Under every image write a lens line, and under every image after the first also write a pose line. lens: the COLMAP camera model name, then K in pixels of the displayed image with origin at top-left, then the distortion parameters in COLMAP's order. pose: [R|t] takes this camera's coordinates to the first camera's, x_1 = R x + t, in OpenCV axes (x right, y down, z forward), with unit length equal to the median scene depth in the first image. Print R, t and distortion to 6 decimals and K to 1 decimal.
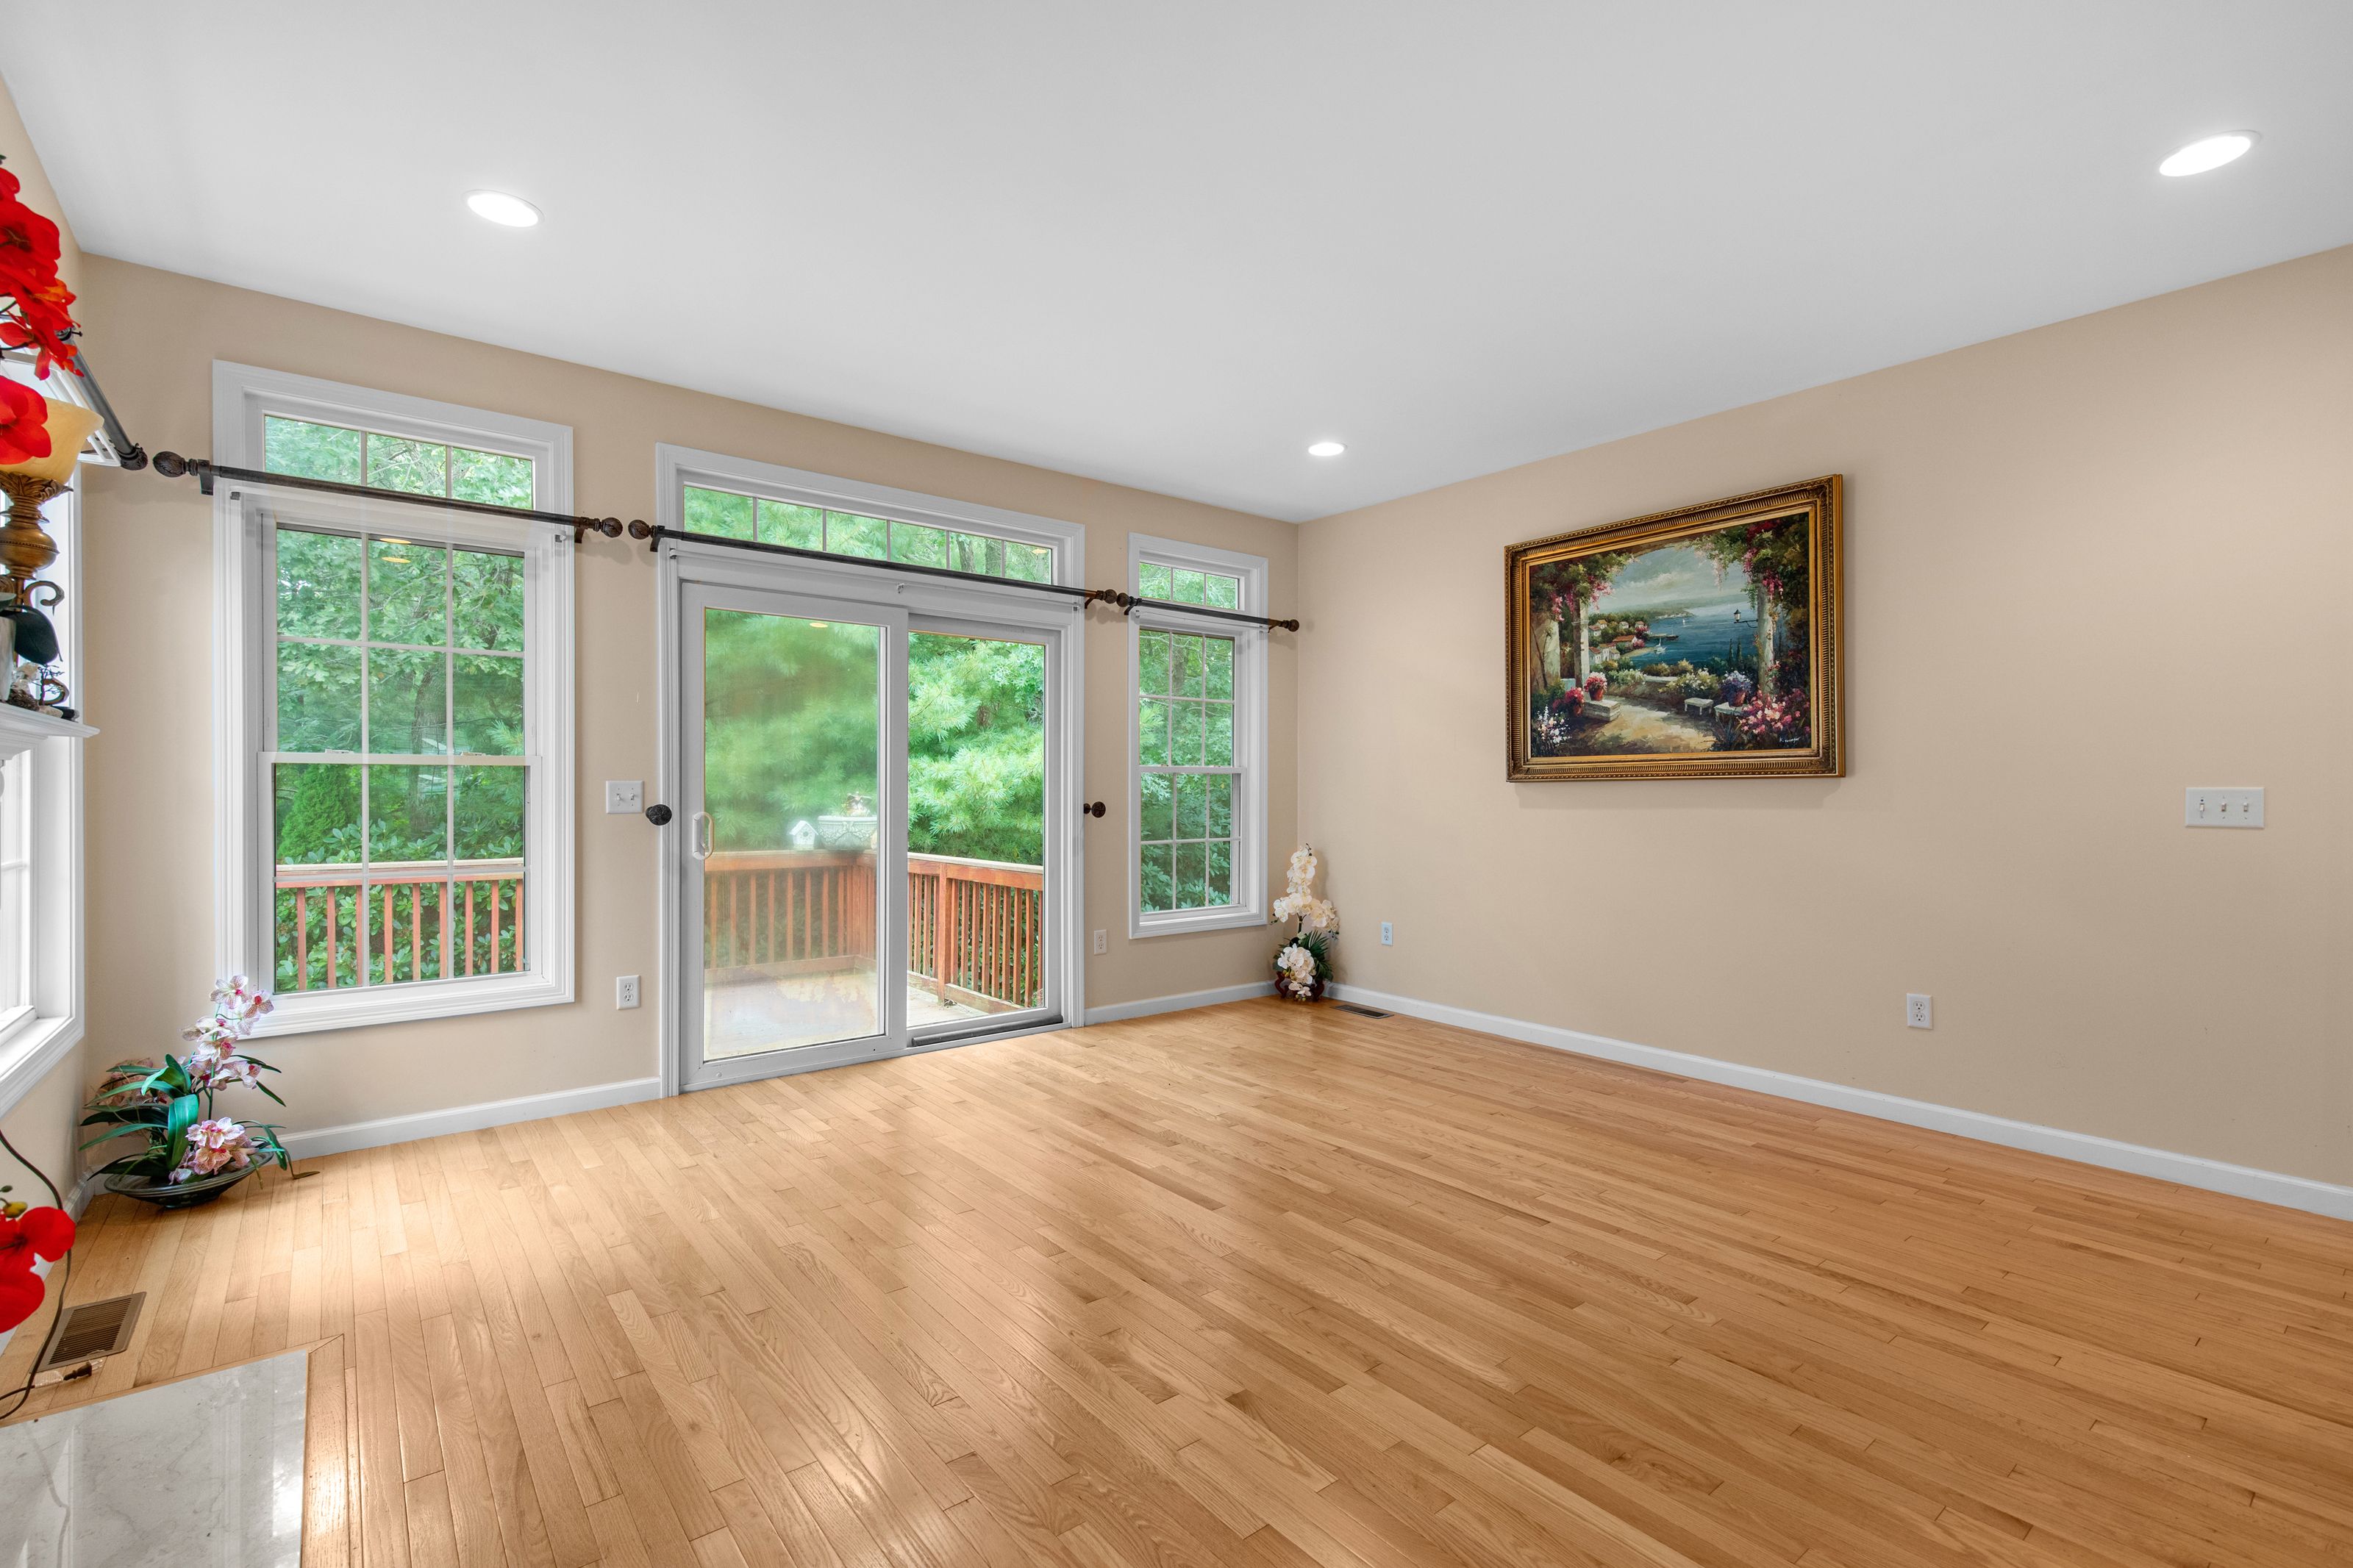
lens RADIAL K [[1061.0, 0, 1190.5], [0, 1061.0, 791.7], [0, 0, 1]] dist [0.012673, -0.003310]
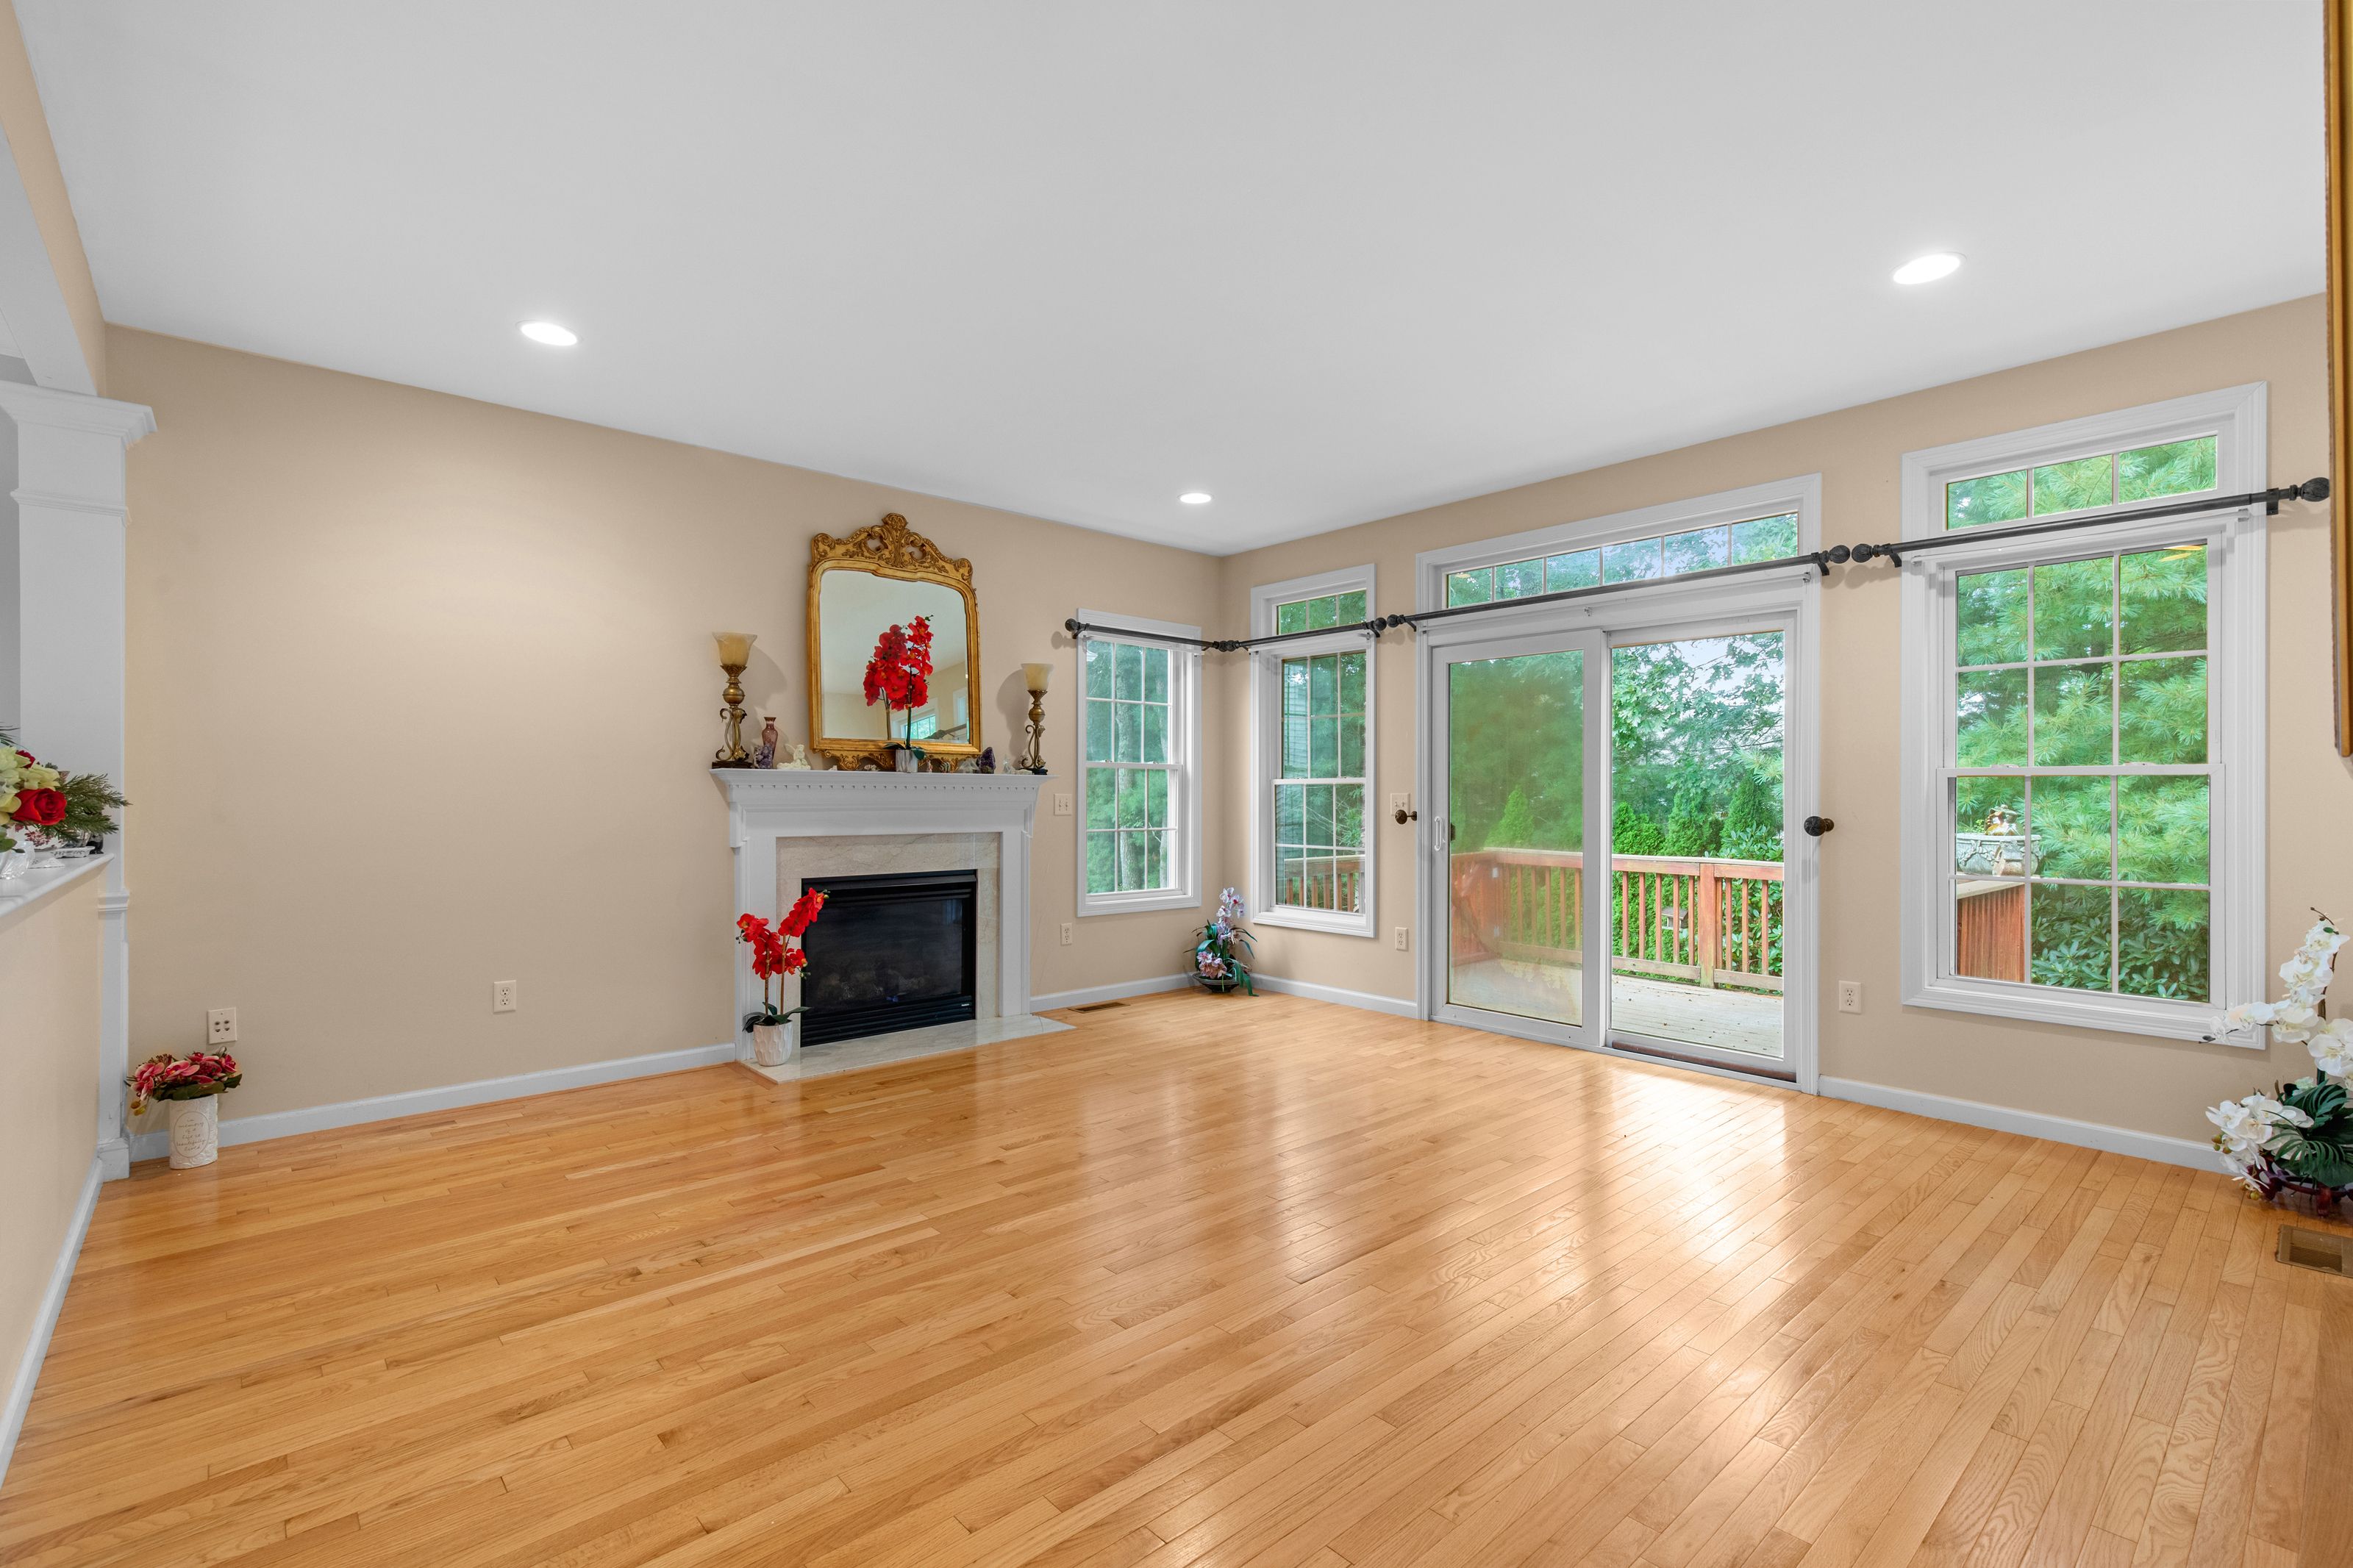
lens RADIAL K [[1061.0, 0, 1179.1], [0, 1061.0, 798.6], [0, 0, 1]] dist [0.012673, -0.003310]
pose [[0.045994, 0.001454, -0.998941, 1.018041], [-0.006945, 0.999975, 0.001136, -0.002747], [0.998918, 0.006886, 0.046003, 0.711728]]
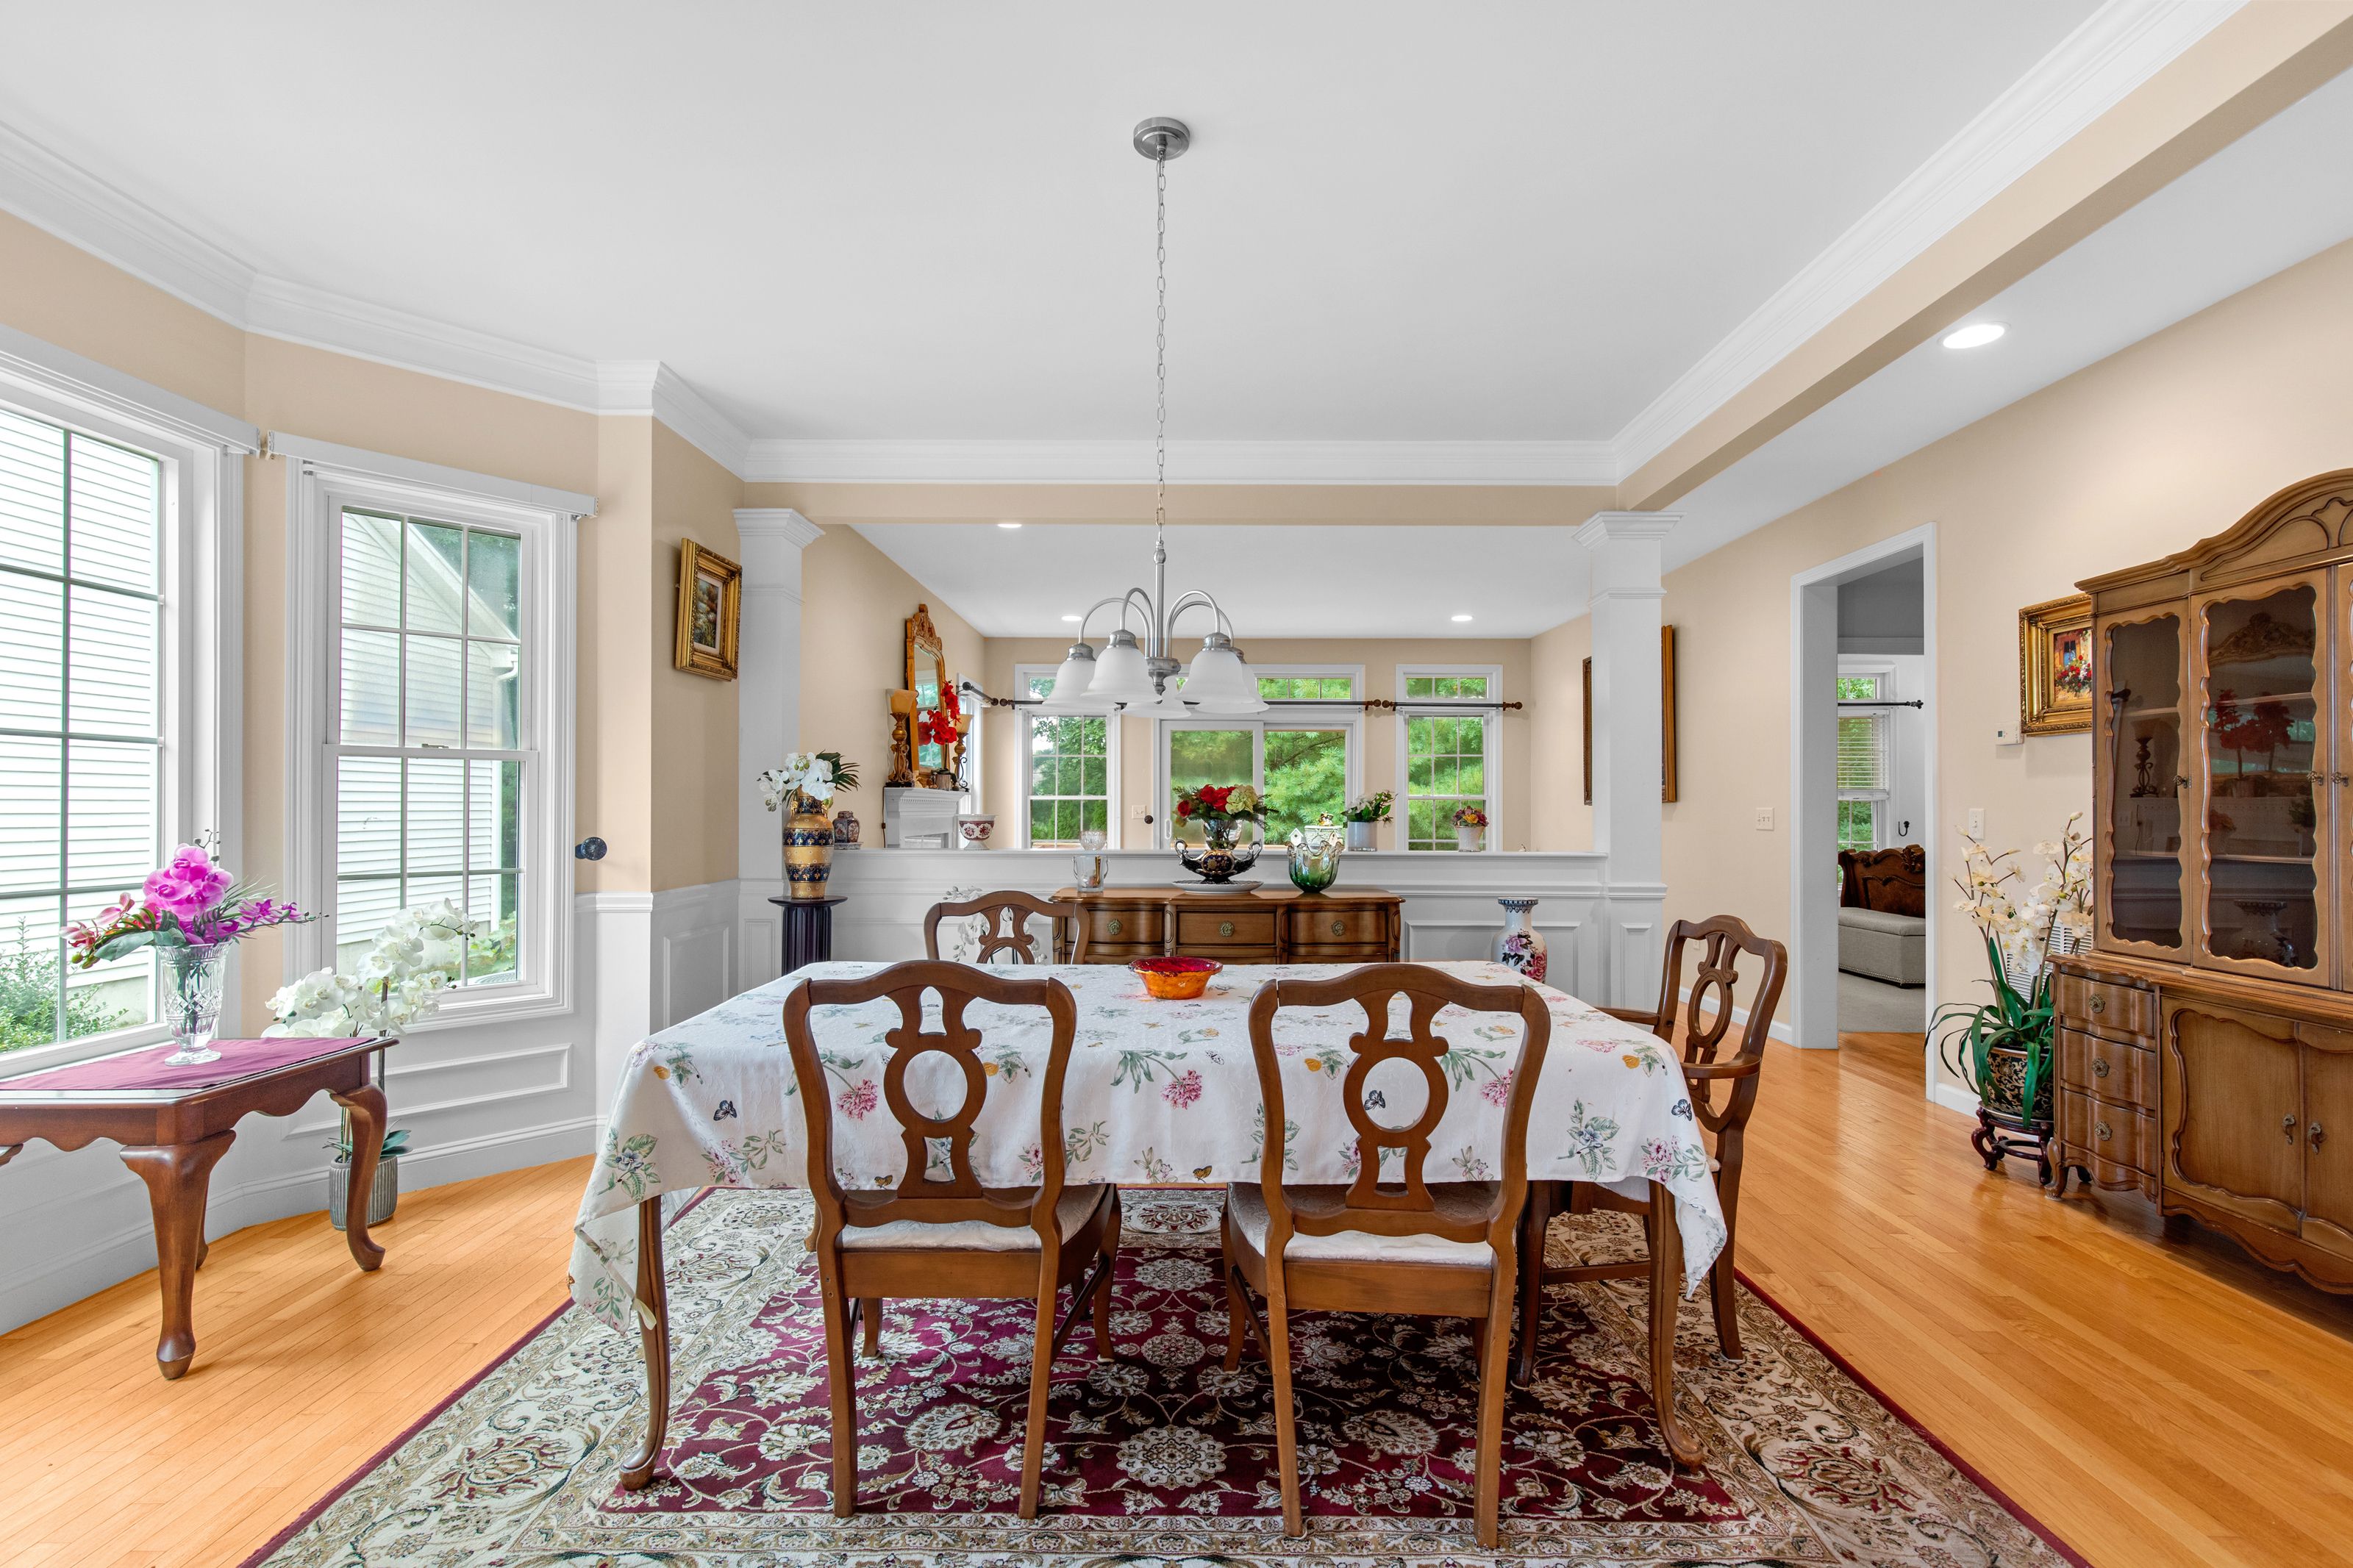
lens RADIAL K [[1061.0, 0, 1187.2], [0, 1061.0, 793.5], [0, 0, 1]] dist [0.012673, -0.003310]
pose [[0.773546, -0.009470, -0.633669, 1.215666], [-0.003935, 0.999797, -0.019744, 0.010080], [0.633728, 0.017766, 0.773352, -0.892263]]
